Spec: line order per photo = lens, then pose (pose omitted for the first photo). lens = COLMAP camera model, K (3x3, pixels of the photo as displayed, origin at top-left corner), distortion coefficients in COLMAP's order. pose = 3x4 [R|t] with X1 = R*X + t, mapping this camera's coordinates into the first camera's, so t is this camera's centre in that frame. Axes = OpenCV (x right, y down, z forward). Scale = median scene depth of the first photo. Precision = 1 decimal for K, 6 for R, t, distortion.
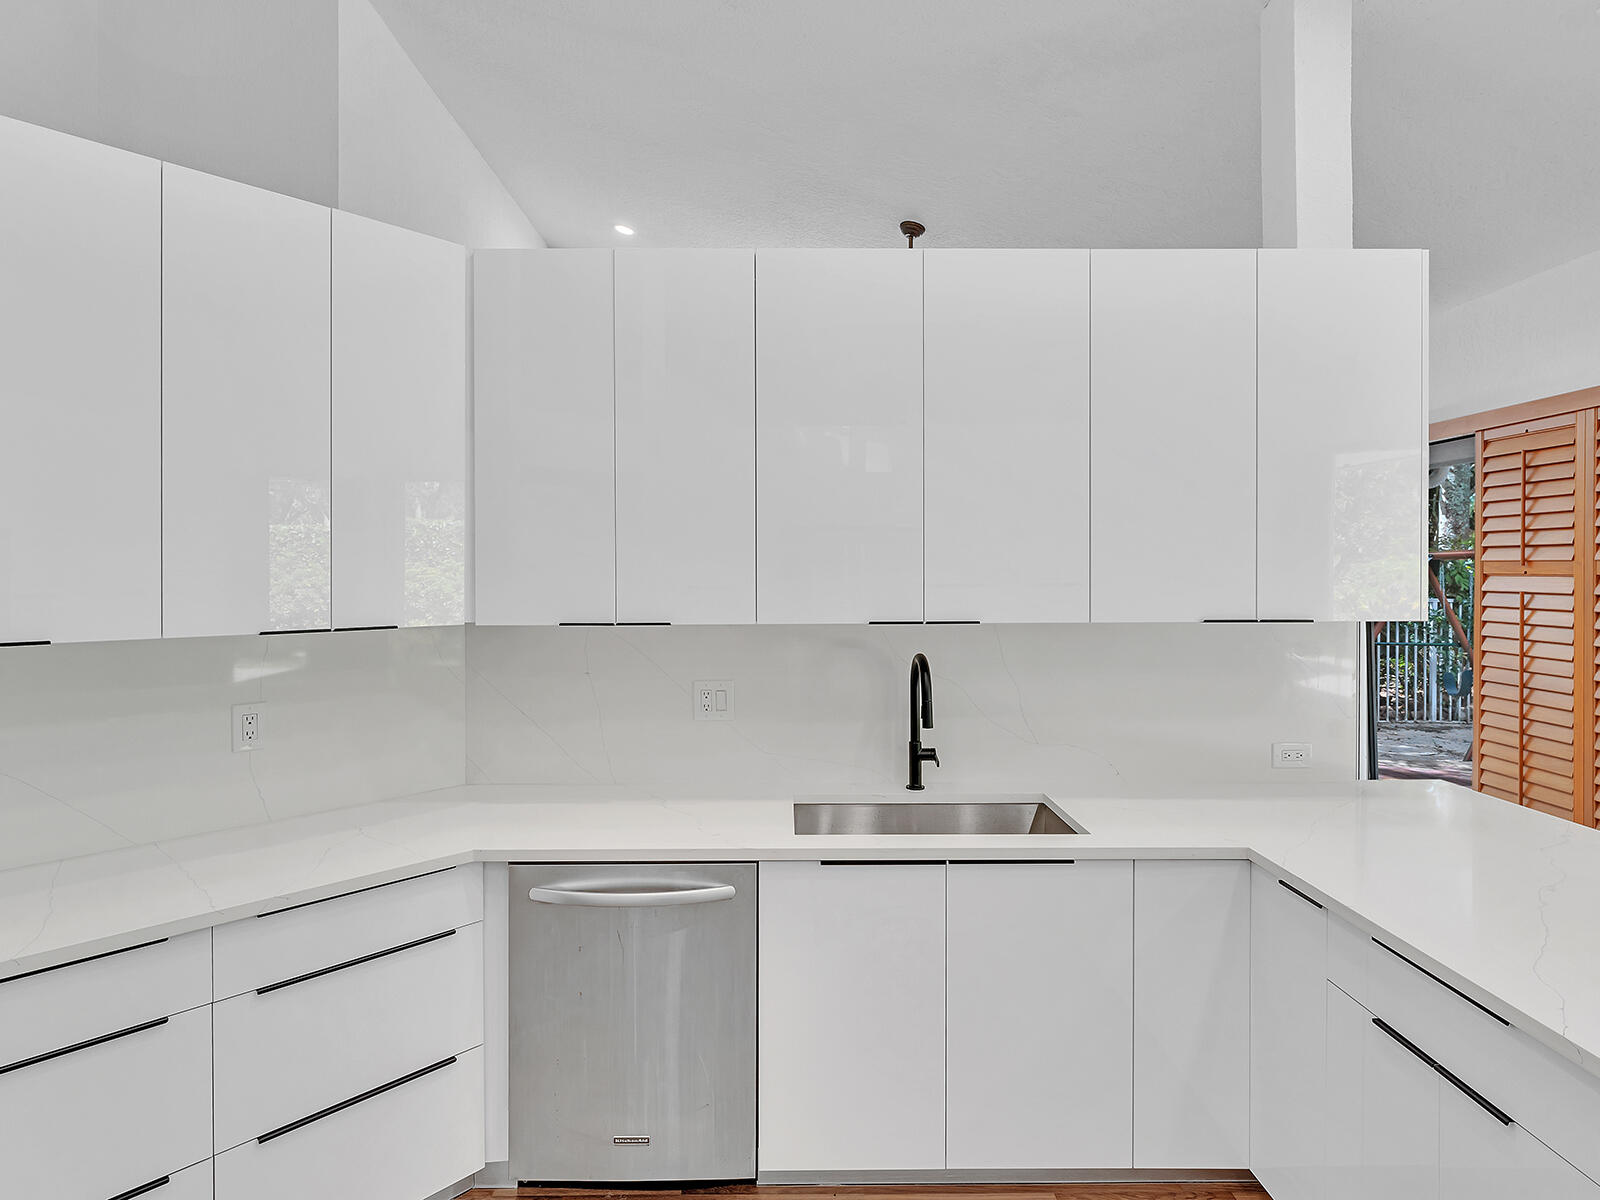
lens RADIAL K [[757.8, 0, 800.0], [0, 757.8, 600.0], [0, 0, 1]] dist [0.000418, -0.000007]
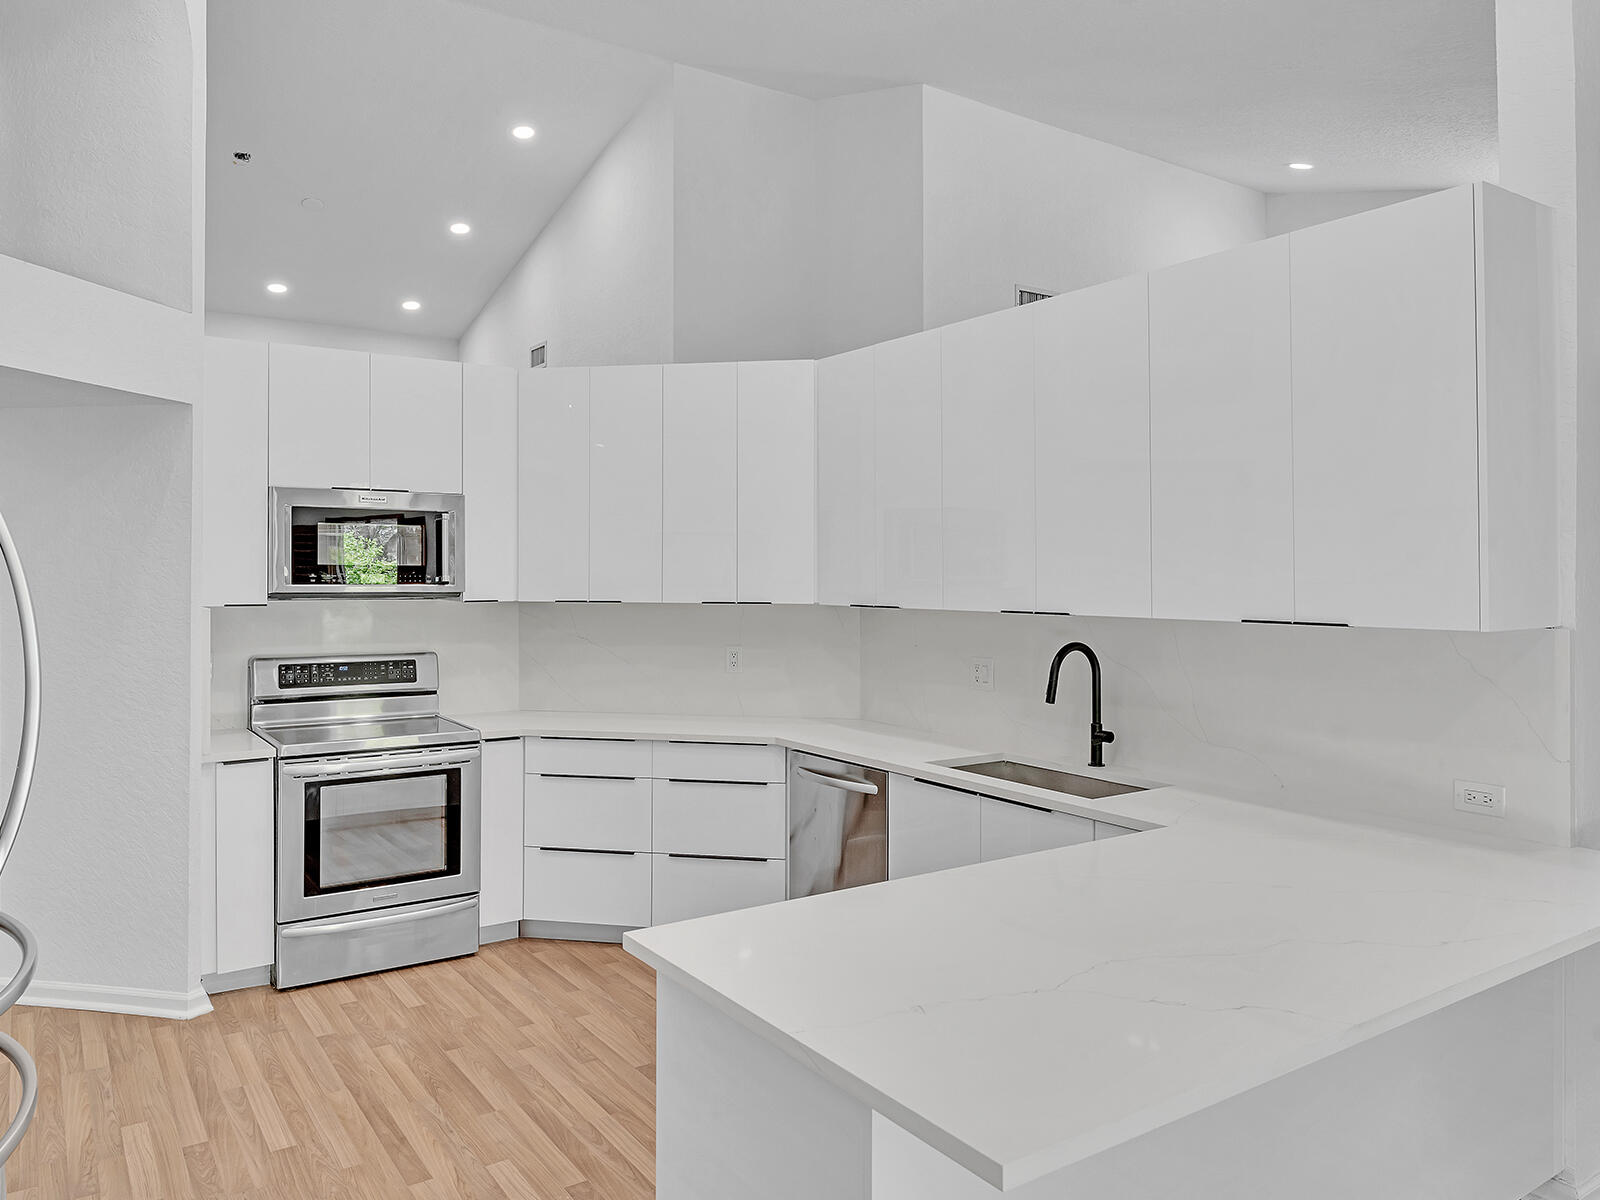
lens RADIAL K [[1119.7, 0, 800.0], [0, 1119.7, 600.0], [0, 0, 1]] dist [-0.012966, -0.005205]
pose [[0.549243, 0.022459, -0.835361, 1.321428], [-0.012975, 0.999747, 0.018347, -0.017774], [0.835562, 0.000761, 0.549396, -0.261871]]
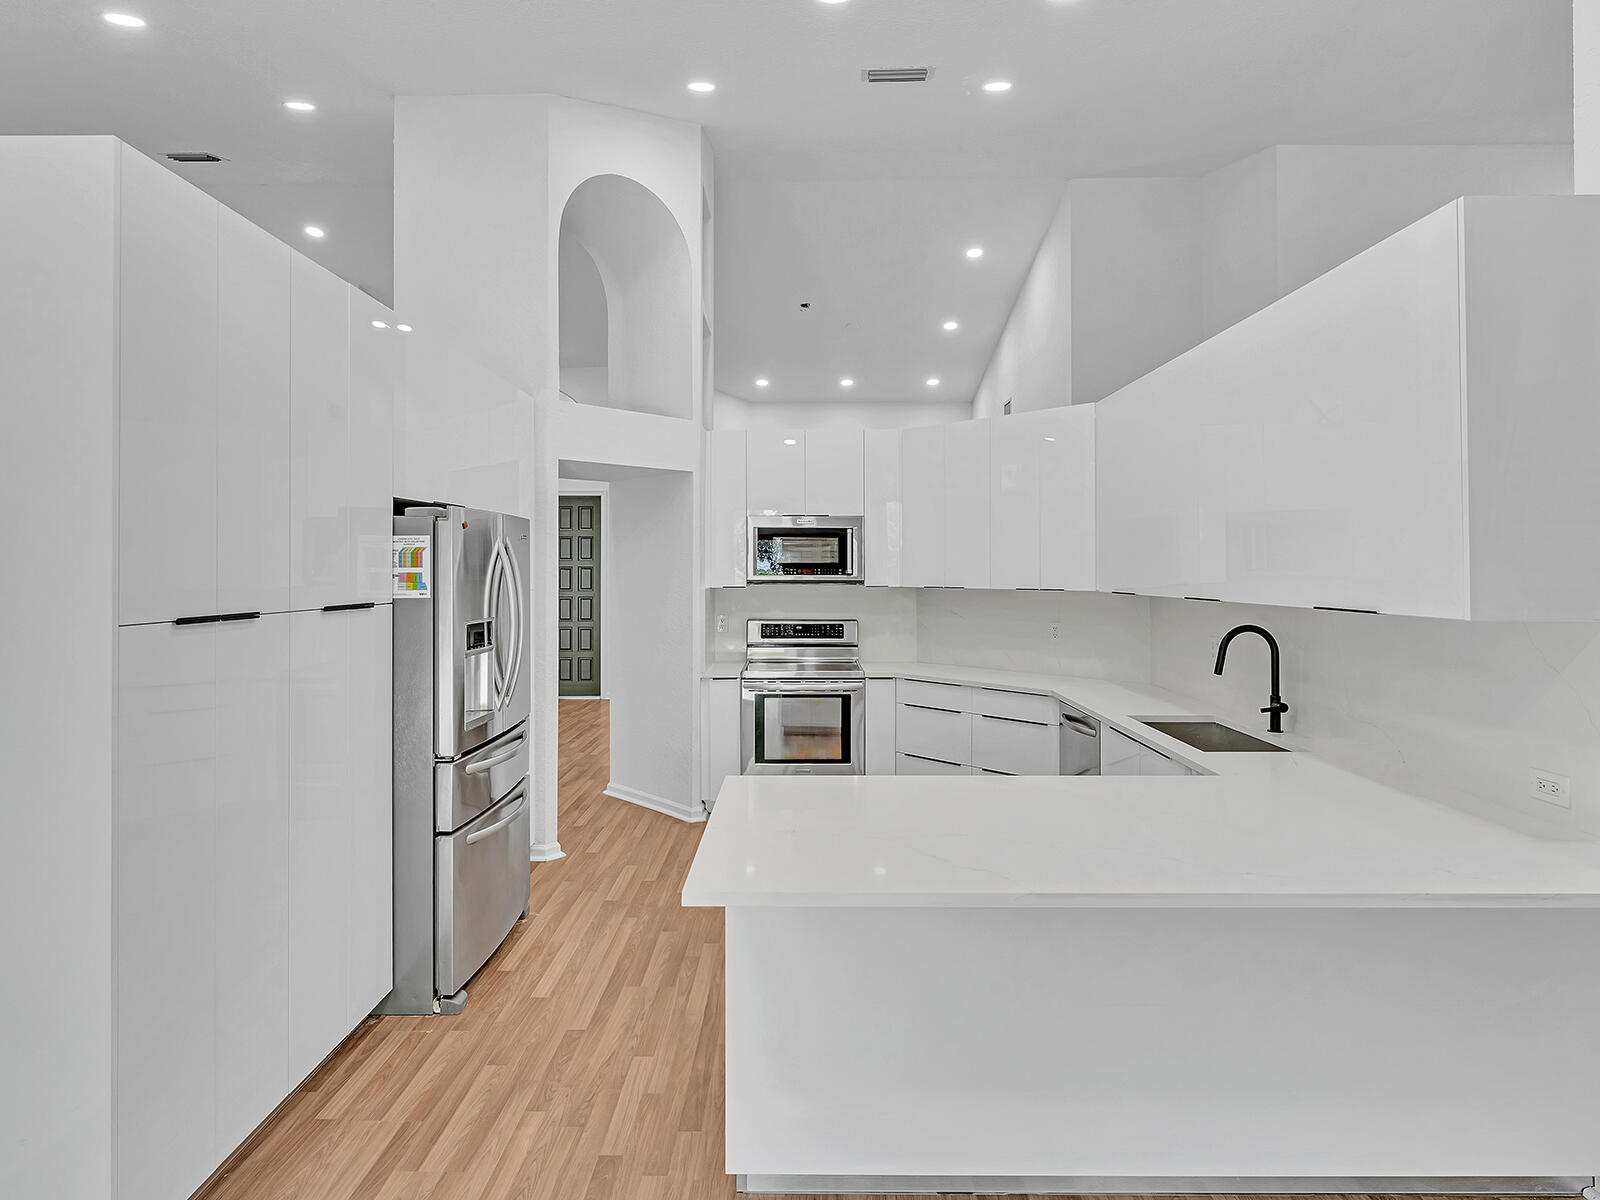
lens RADIAL K [[855.9, 0, 800.0], [0, 855.9, 600.0], [0, 0, 1]] dist [-0.023067, -0.001014]
pose [[-0.024224, 0.037269, -0.999012, 1.665458], [-0.012070, 0.999221, 0.037569, -0.019558], [0.999634, 0.012969, -0.023755, 0.238068]]
